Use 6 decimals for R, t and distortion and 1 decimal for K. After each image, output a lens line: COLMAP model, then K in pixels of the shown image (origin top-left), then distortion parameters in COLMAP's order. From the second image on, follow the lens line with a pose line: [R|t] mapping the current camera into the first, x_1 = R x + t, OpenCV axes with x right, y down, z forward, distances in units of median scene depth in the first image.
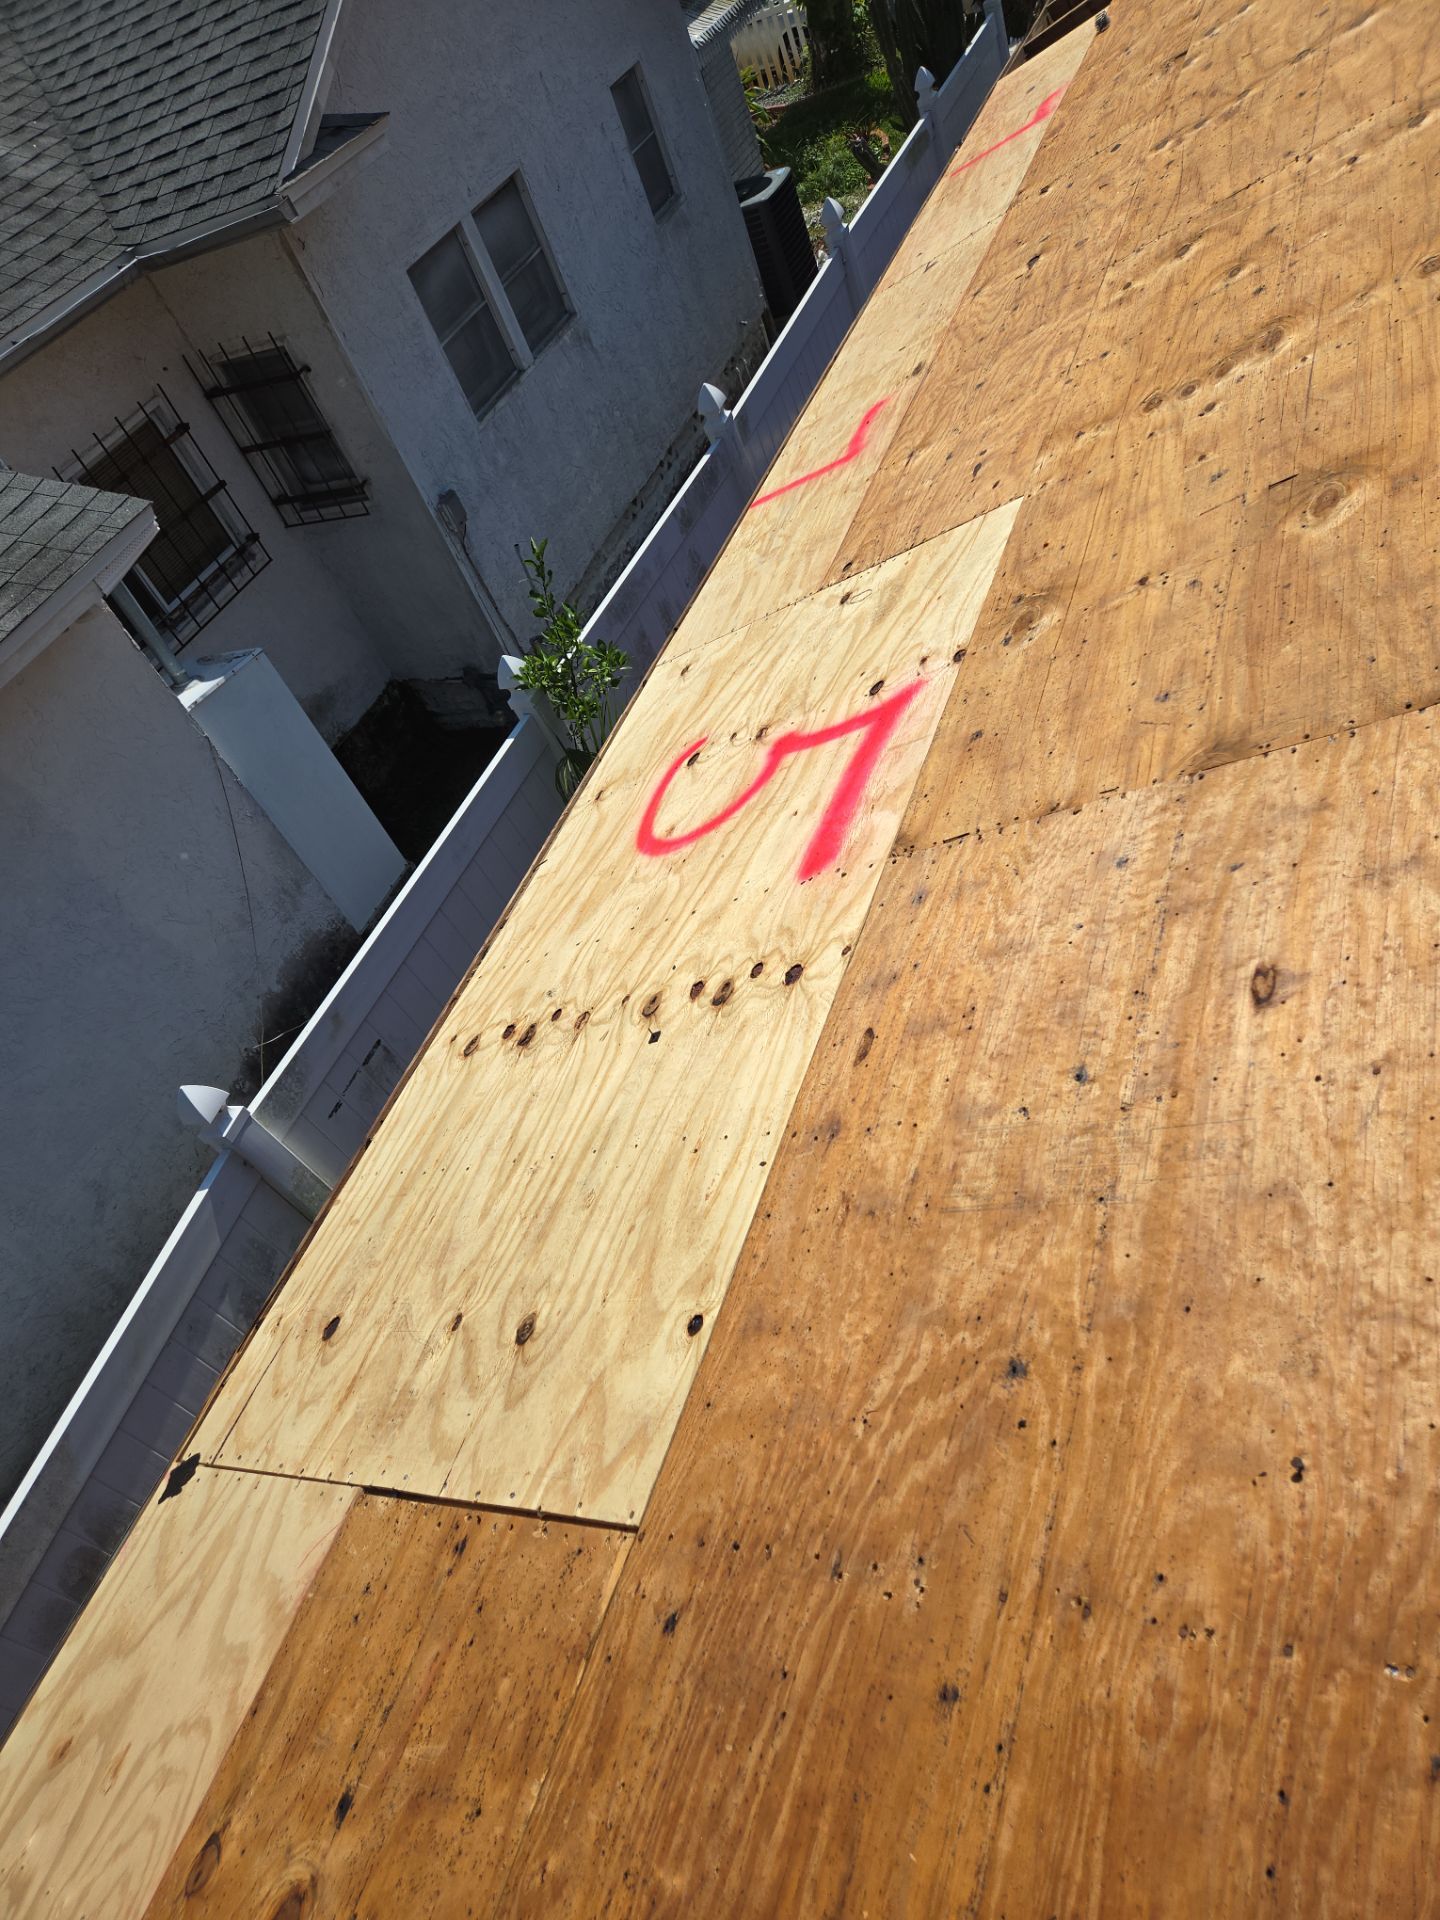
lens RADIAL K [[1263.7, 0, 708.8], [0, 1263.7, 963.6], [0, 0, 1]] dist [0.066956, -0.067913]
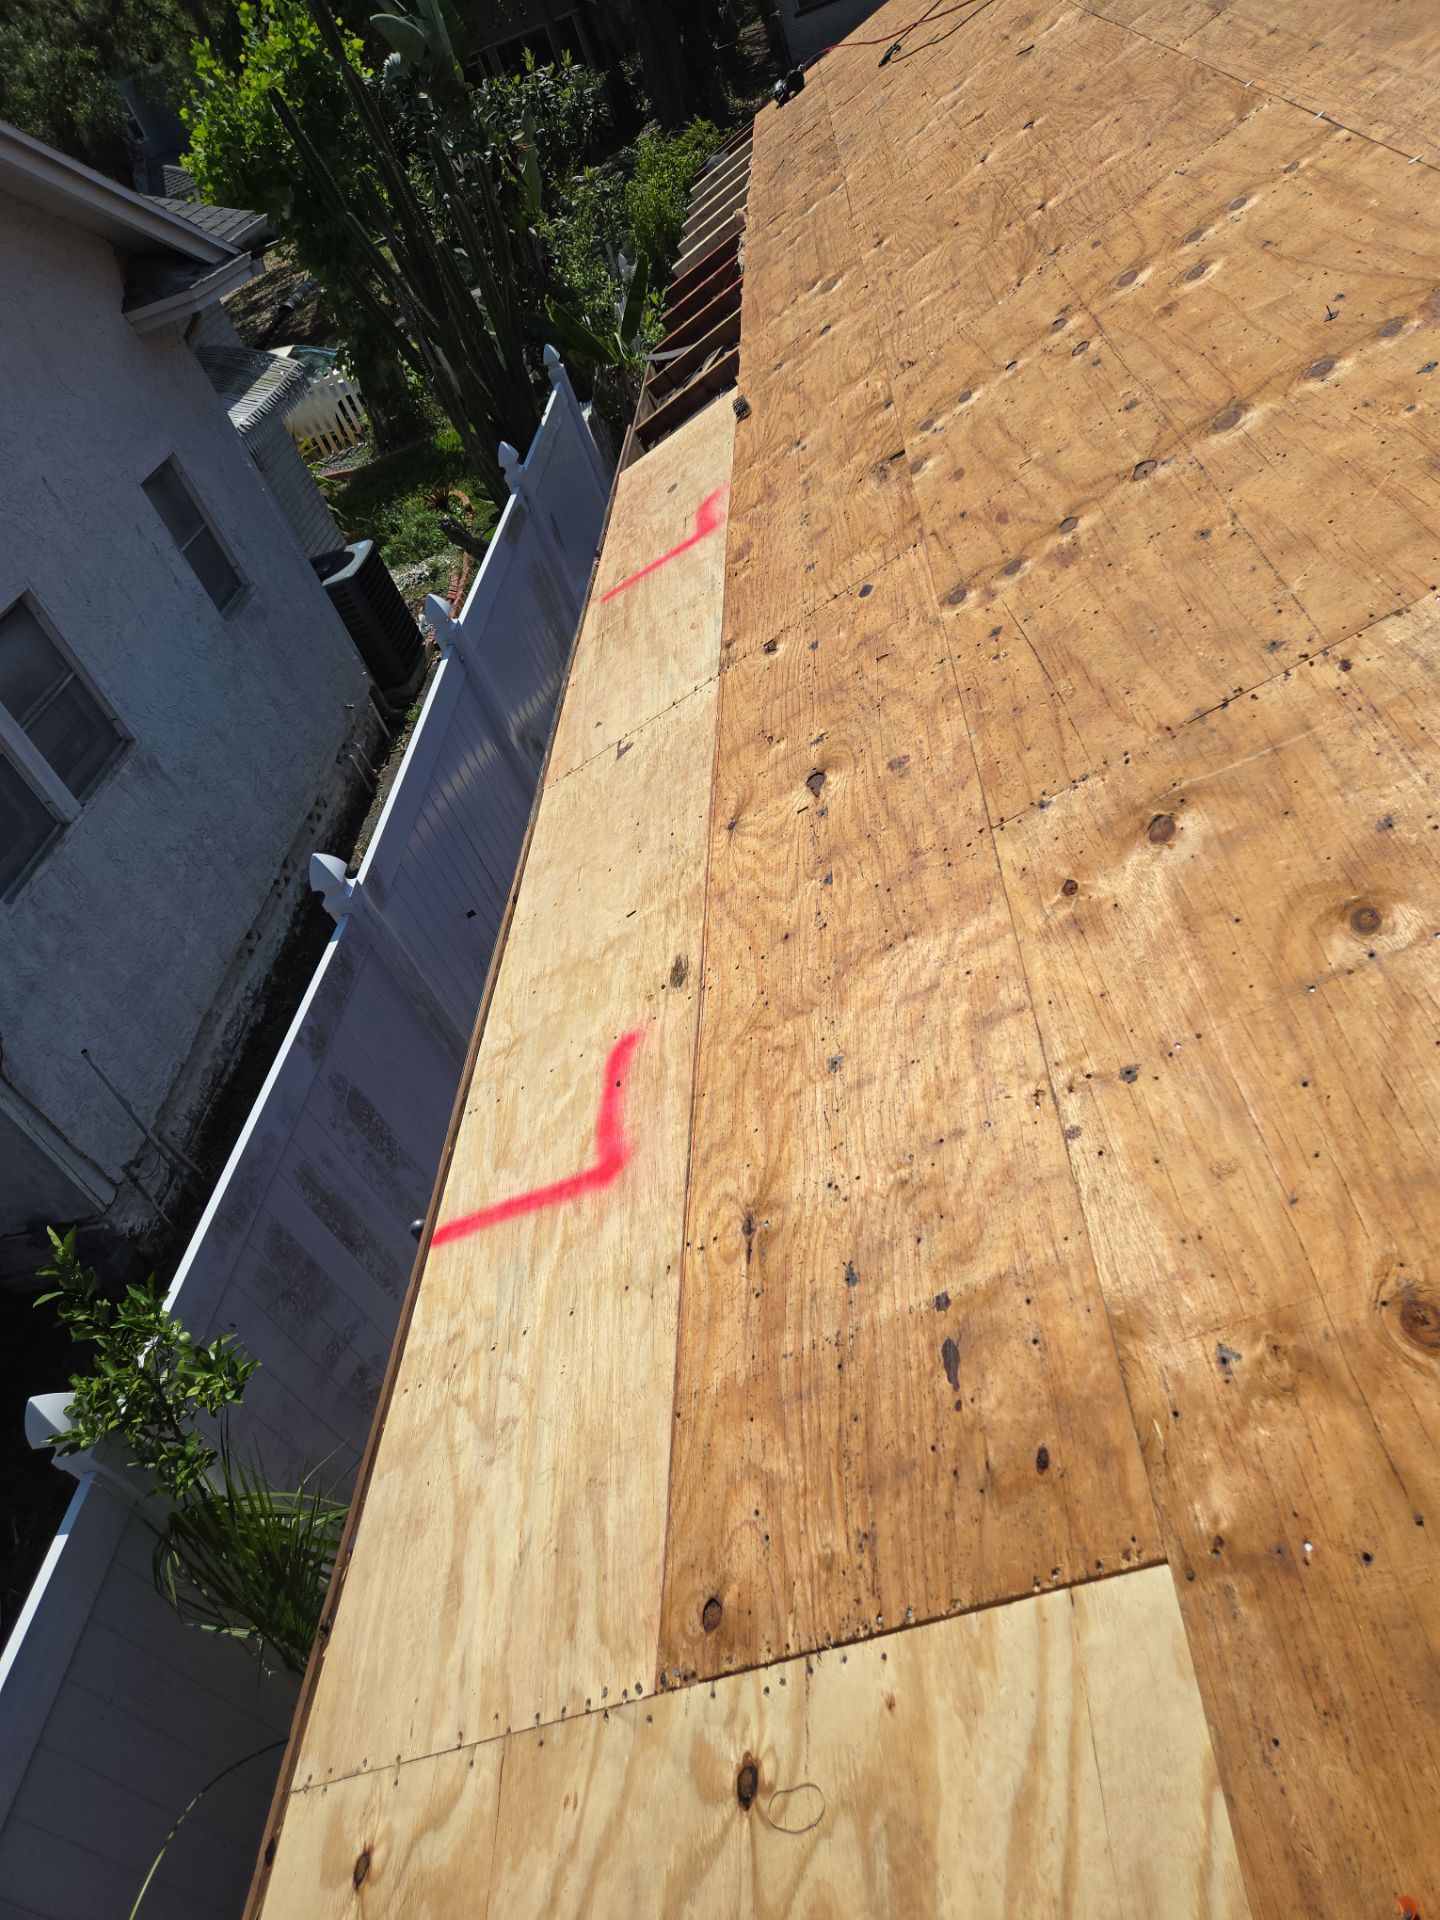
lens RADIAL K [[1263.7, 0, 708.8], [0, 1263.7, 963.6], [0, 0, 1]] dist [0.066956, -0.067913]
pose [[0.952204, -0.168134, 0.255025, 0.017974], [0.215544, 0.961415, -0.170945, -0.241882], [-0.216443, 0.217744, 0.951704, 0.287715]]
